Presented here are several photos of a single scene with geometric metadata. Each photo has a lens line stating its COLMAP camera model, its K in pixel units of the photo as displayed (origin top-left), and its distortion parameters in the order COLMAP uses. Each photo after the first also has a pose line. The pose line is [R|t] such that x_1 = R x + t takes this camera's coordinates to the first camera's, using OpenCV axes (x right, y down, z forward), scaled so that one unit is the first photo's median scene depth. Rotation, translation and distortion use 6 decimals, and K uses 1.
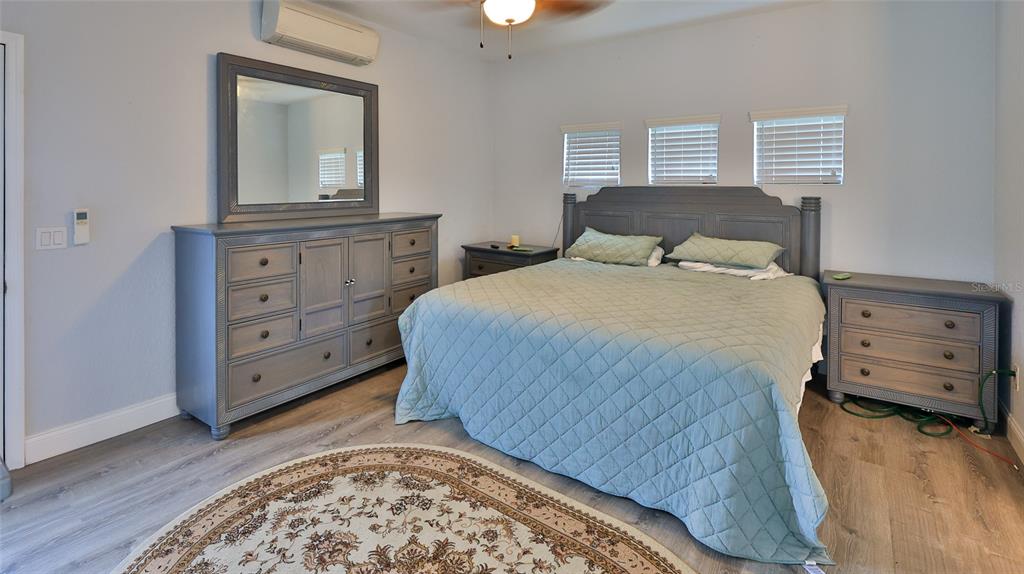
lens RADIAL K [[476.9, 0, 536.7], [0, 476.9, 216.4], [0, 0, 1]] dist [-0.000697, -0.000082]
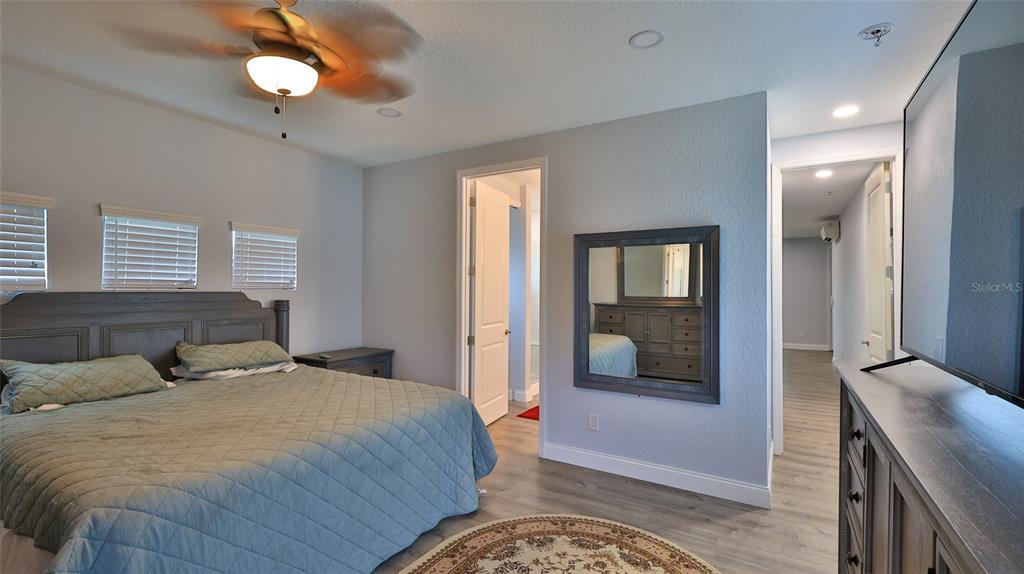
lens RADIAL K [[455.3, 0, 512.0], [0, 455.3, 287.0], [0, 0, 1]] dist [0.000499, 0.000067]
pose [[-0.043699, 0.005725, 0.999028, -0.588776], [0.061620, 0.998095, -0.003024, -0.032187], [-0.997143, 0.061428, -0.043969, 0.431909]]
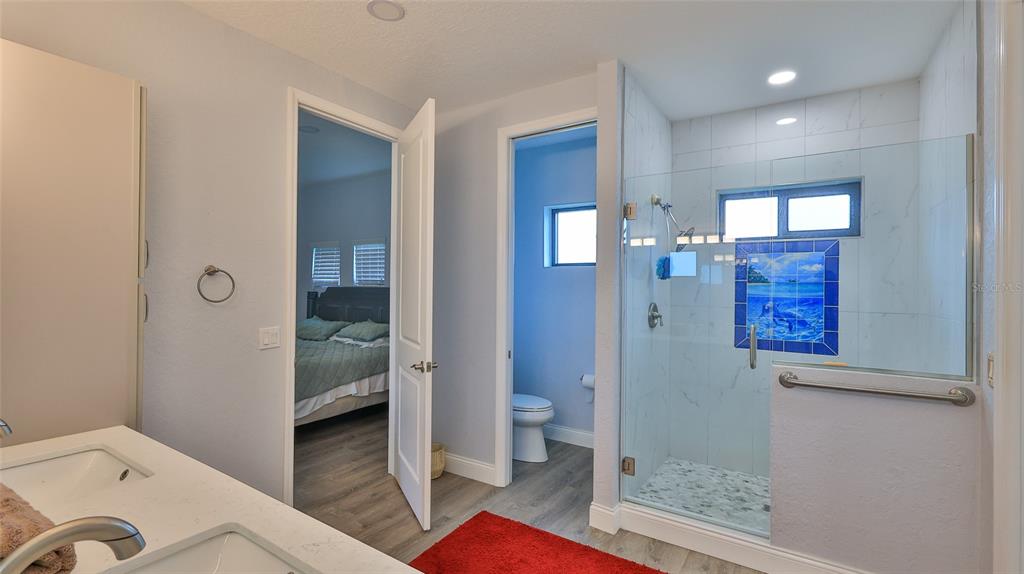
lens RADIAL K [[455.3, 0, 512.0], [0, 455.3, 287.0], [0, 0, 1]] dist [0.000499, 0.000067]
pose [[0.999919, 0.011130, 0.006231, 0.785673], [-0.010681, 0.997634, -0.067912, 0.026894], [-0.006972, 0.067839, 0.997672, -0.392115]]
